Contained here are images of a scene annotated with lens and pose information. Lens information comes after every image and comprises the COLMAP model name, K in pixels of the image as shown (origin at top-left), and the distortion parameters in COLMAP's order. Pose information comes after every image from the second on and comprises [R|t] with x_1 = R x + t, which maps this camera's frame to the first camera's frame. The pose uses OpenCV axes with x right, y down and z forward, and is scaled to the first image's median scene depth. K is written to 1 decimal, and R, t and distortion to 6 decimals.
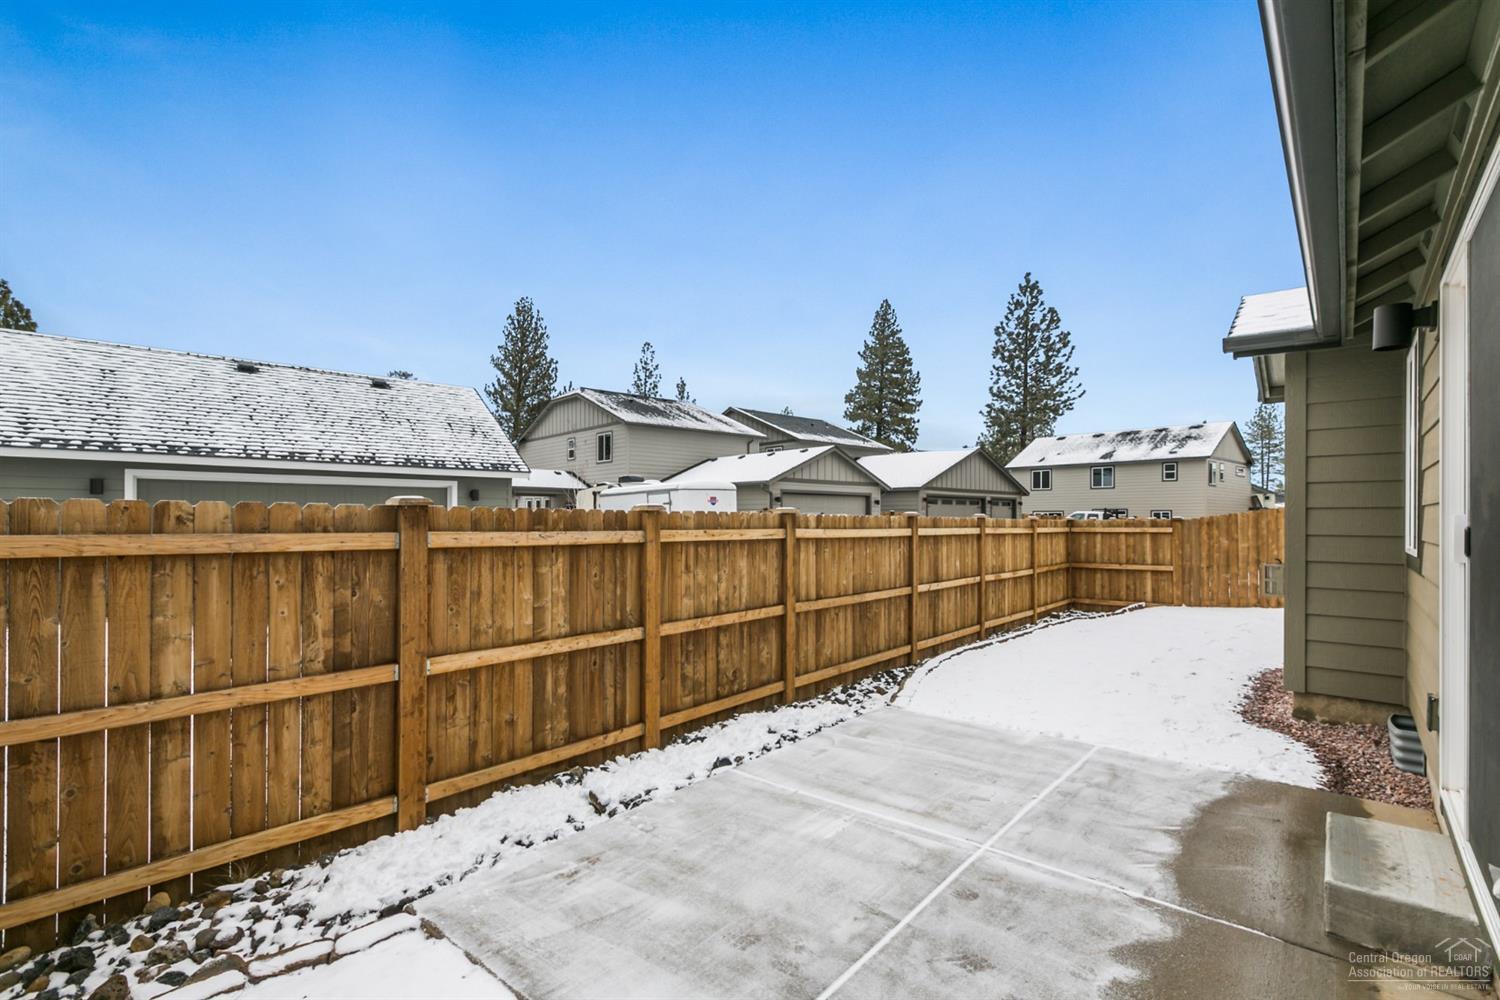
lens RADIAL K [[686.7, 0, 779.6], [0, 686.7, 517.5], [0, 0, 1]] dist [0.002200, 0.000346]
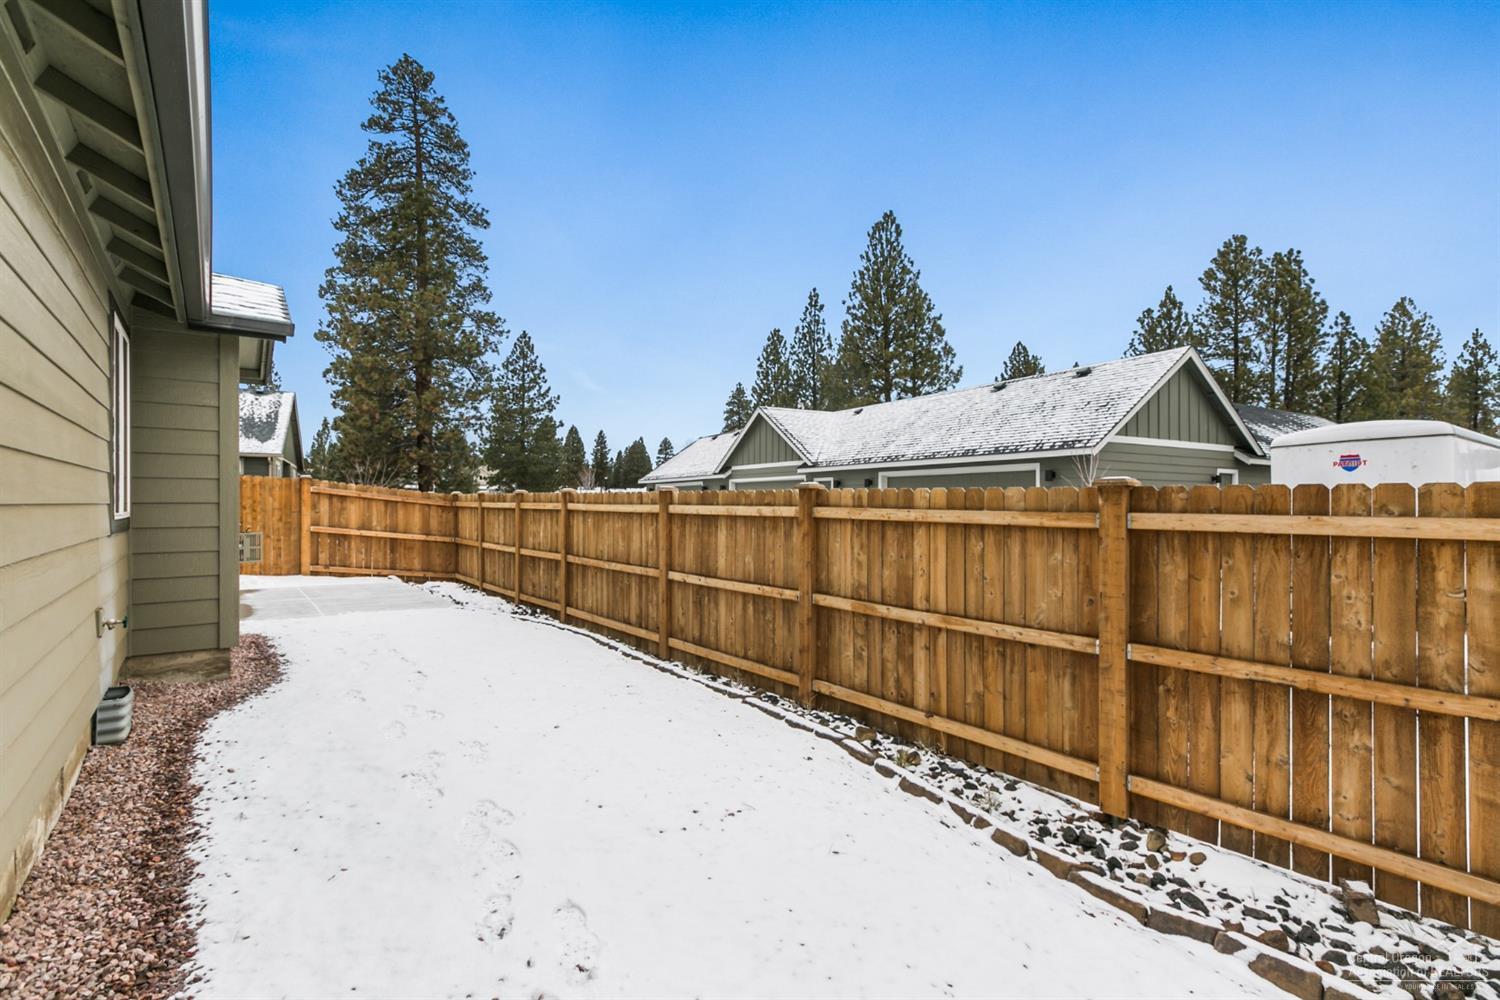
lens RADIAL K [[686.7, 0, 748.3], [0, 686.7, 499.1], [0, 0, 1]] dist [0.002200, 0.000346]
pose [[-0.186405, -0.007160, -0.982447, 0.843165], [0.000698, 0.999972, -0.007420, 0.012281], [0.982473, -0.002069, -0.186395, 1.025409]]
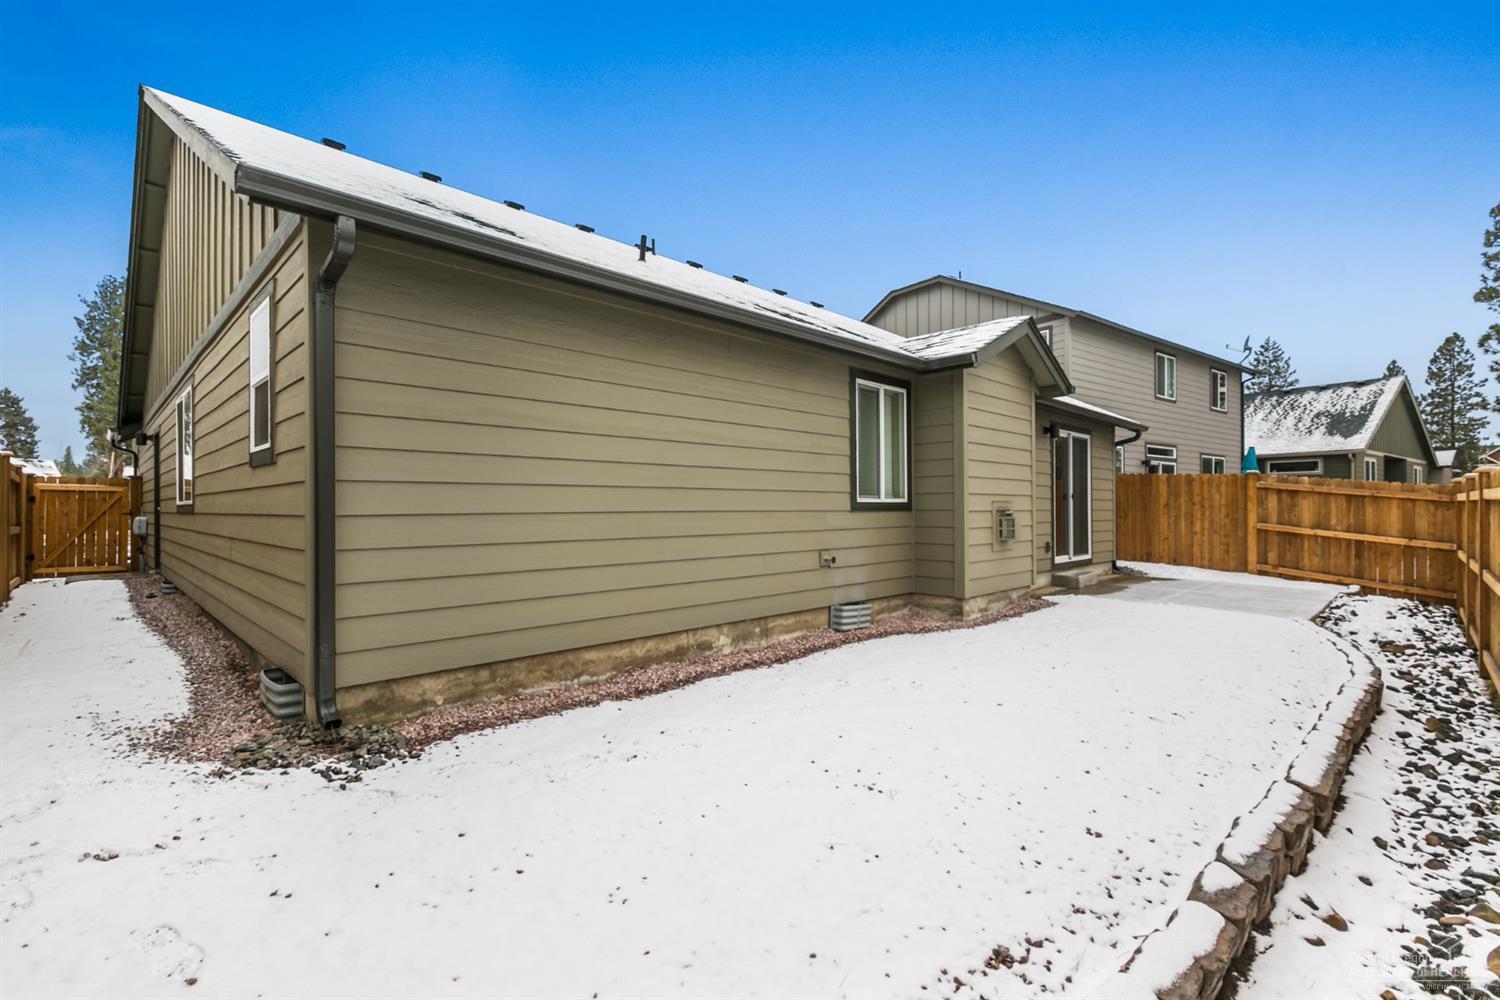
lens RADIAL K [[686.7, 0, 744.7], [0, 686.7, 507.3], [0, 0, 1]] dist [0.002200, 0.000346]
pose [[-0.995586, -0.000403, 0.093853, 0.572795], [-0.000965, 0.999982, -0.005941, 0.029945], [-0.093849, -0.006006, -0.995568, 1.261044]]
